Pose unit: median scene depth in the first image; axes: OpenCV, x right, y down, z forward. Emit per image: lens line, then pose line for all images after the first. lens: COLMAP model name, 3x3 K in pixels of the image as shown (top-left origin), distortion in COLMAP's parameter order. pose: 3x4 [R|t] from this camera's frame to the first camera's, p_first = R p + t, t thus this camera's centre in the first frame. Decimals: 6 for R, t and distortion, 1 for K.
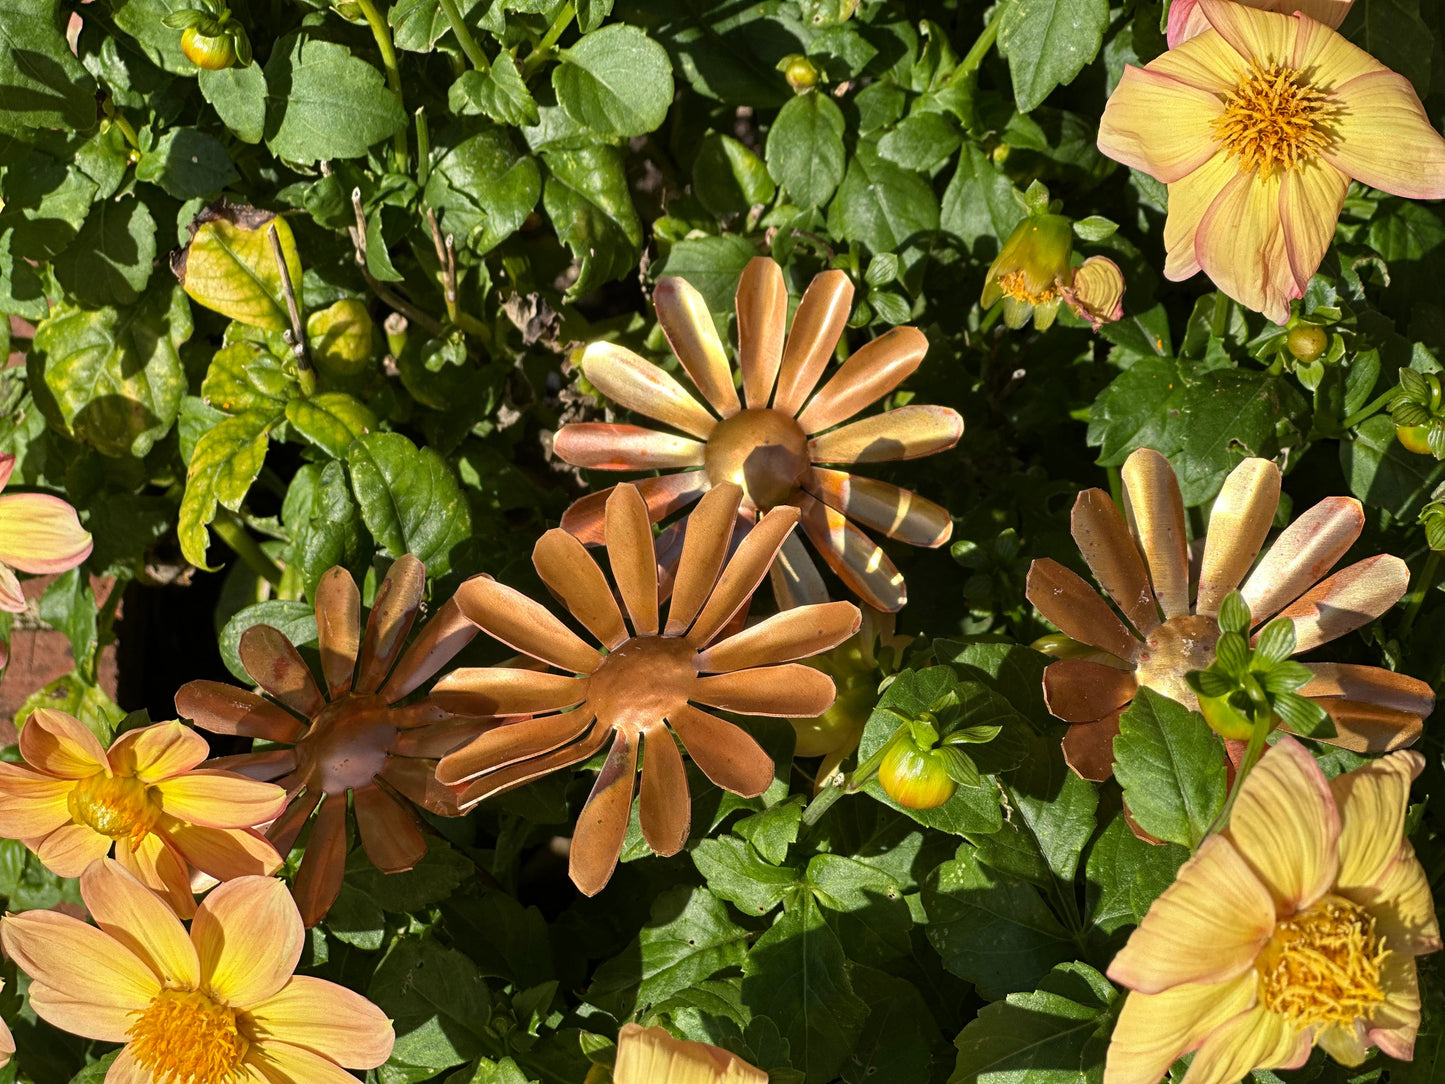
lens RADIAL K [[3137.3, 0, 686.9], [0, 3137.3, 539.5], [0, 0, 1]] dist [0.285824, -2.233785]
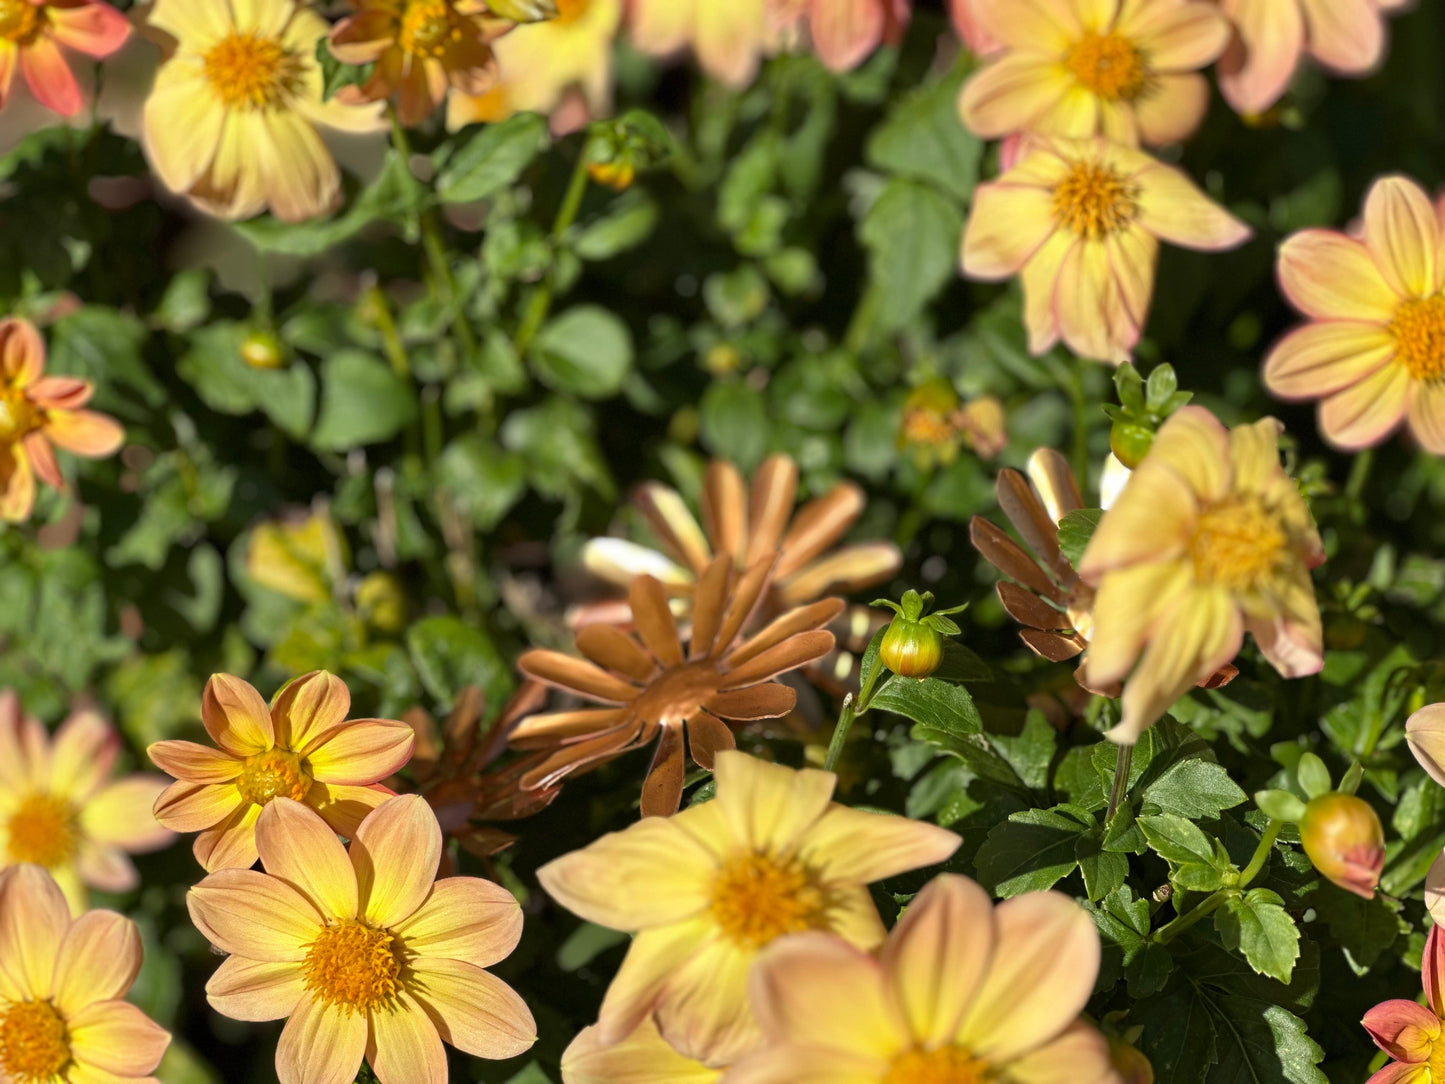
lens RADIAL K [[3155.6, 0, 722.5], [0, 3155.6, 542.0], [0, 0, 1]] dist [-0.272420, 5.210422]
pose [[0.989466, -0.117668, 0.084326, -0.095277], [0.139770, 0.928204, -0.344820, 0.424399], [-0.037697, 0.352974, 0.934873, -0.181310]]
